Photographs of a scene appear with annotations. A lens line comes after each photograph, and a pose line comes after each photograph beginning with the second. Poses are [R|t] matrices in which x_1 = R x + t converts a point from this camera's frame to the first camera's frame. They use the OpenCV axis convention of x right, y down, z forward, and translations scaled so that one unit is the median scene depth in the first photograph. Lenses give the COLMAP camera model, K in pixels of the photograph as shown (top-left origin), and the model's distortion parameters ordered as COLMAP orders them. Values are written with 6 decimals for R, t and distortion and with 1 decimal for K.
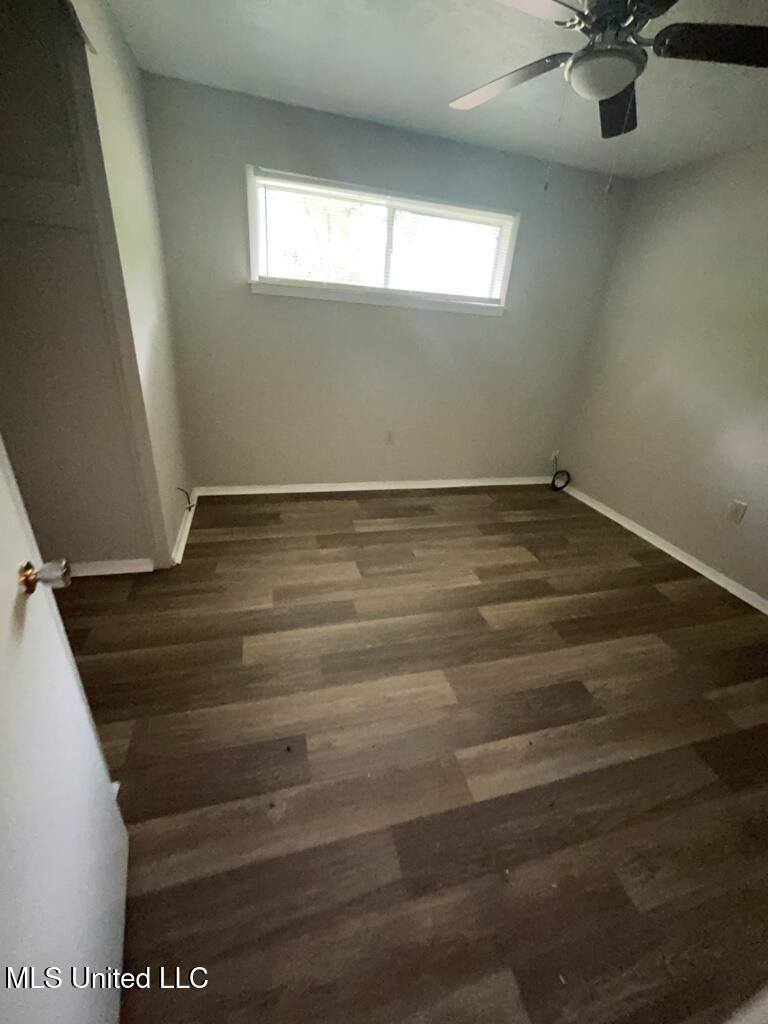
lens RADIAL K [[408.6, 0, 384.8], [0, 408.6, 503.9], [0, 0, 1]] dist [0.002062, 0.000081]
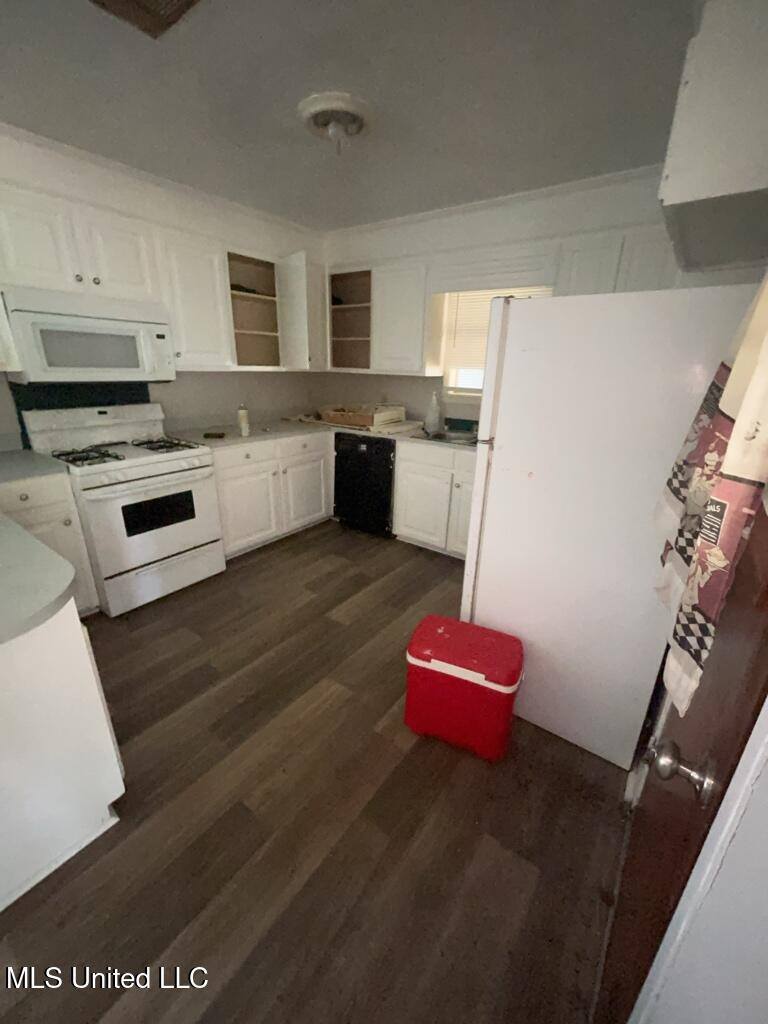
lens RADIAL K [[408.6, 0, 390.7], [0, 408.6, 503.5], [0, 0, 1]] dist [0.002062, 0.000081]
pose [[0.785612, -0.267034, 0.558128, -0.211800], [0.312069, 0.949937, 0.015231, 0.012032], [-0.534254, 0.162209, 0.829615, -0.054027]]
